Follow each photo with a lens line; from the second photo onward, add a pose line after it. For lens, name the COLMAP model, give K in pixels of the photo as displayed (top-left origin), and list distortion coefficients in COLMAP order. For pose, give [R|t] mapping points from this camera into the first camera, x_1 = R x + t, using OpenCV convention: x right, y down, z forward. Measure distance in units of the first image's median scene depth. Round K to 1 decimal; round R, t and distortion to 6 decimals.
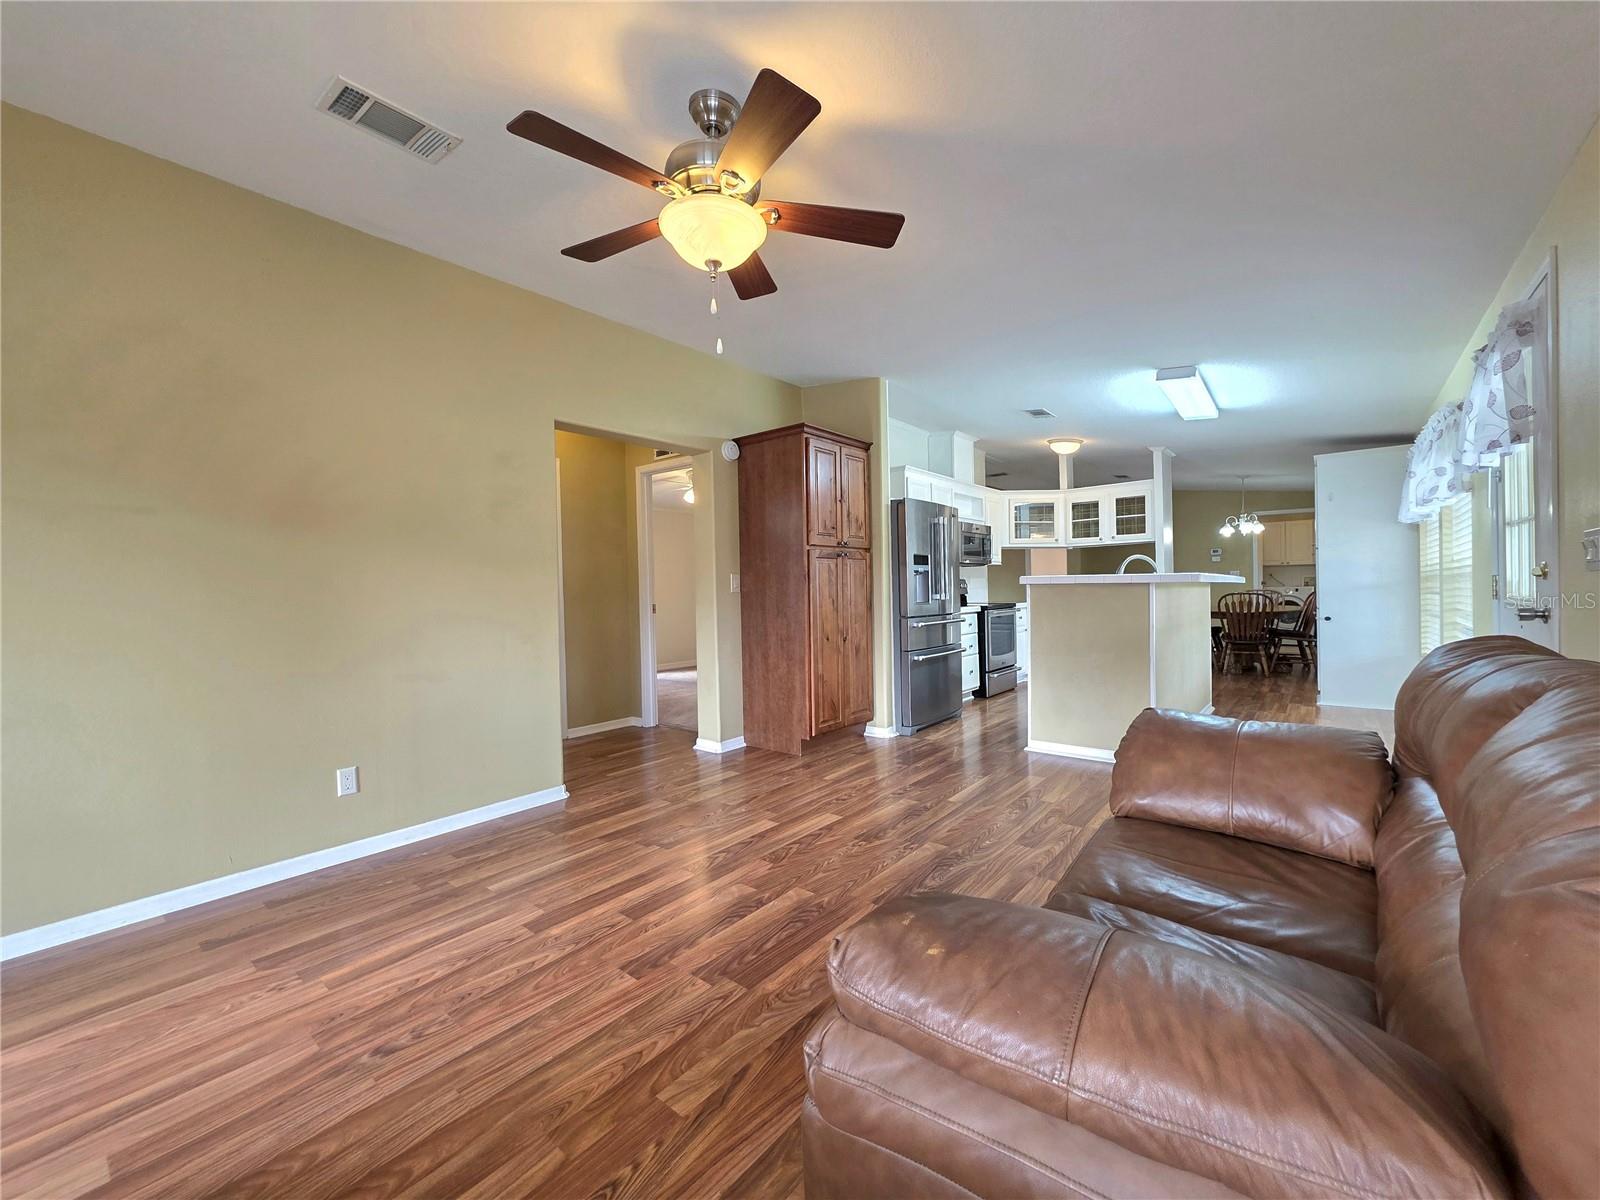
lens RADIAL K [[642.5, 0, 800.8], [0, 642.5, 598.5], [0, 0, 1]] dist [0.000172, 0.000281]
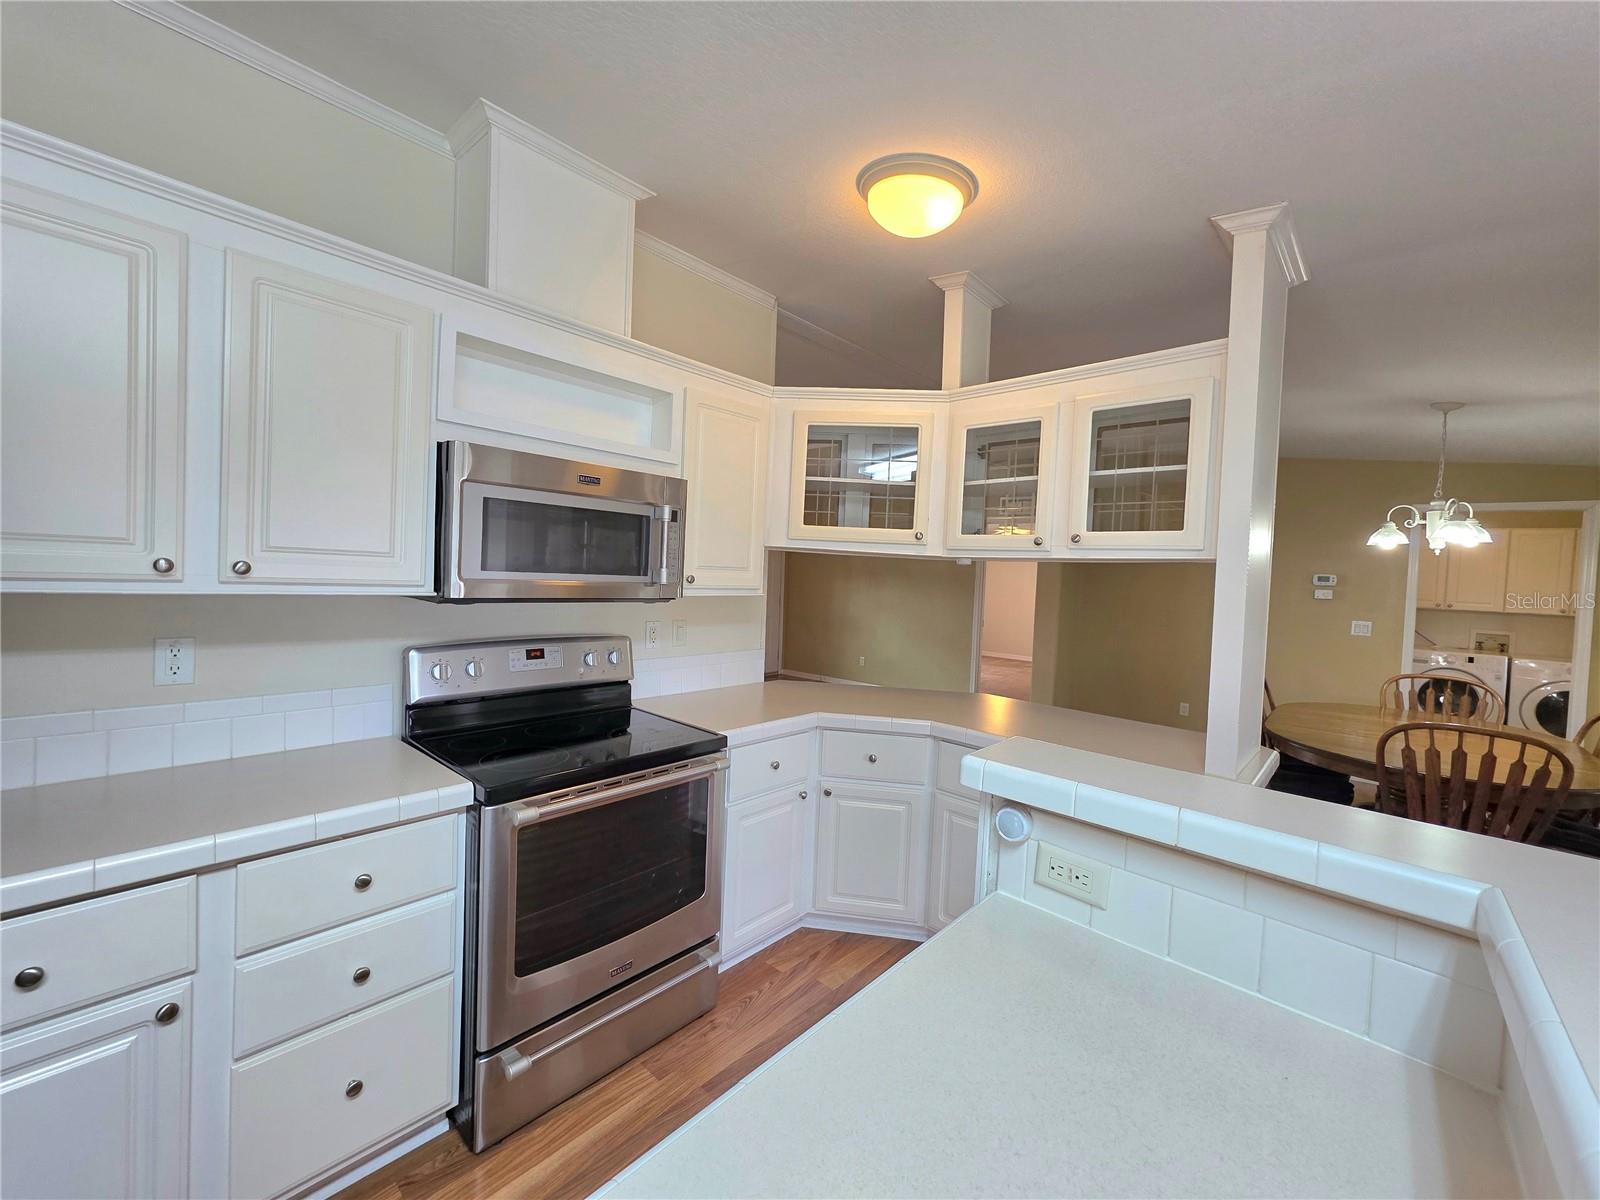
lens RADIAL K [[642.5, 0, 795.7], [0, 642.5, 593.5], [0, 0, 1]] dist [0.000172, 0.000281]
pose [[0.996782, 0.064912, -0.047040, 0.378871], [-0.064007, 0.997739, 0.020500, -0.067987], [0.048265, -0.017423, 0.998683, 0.704255]]
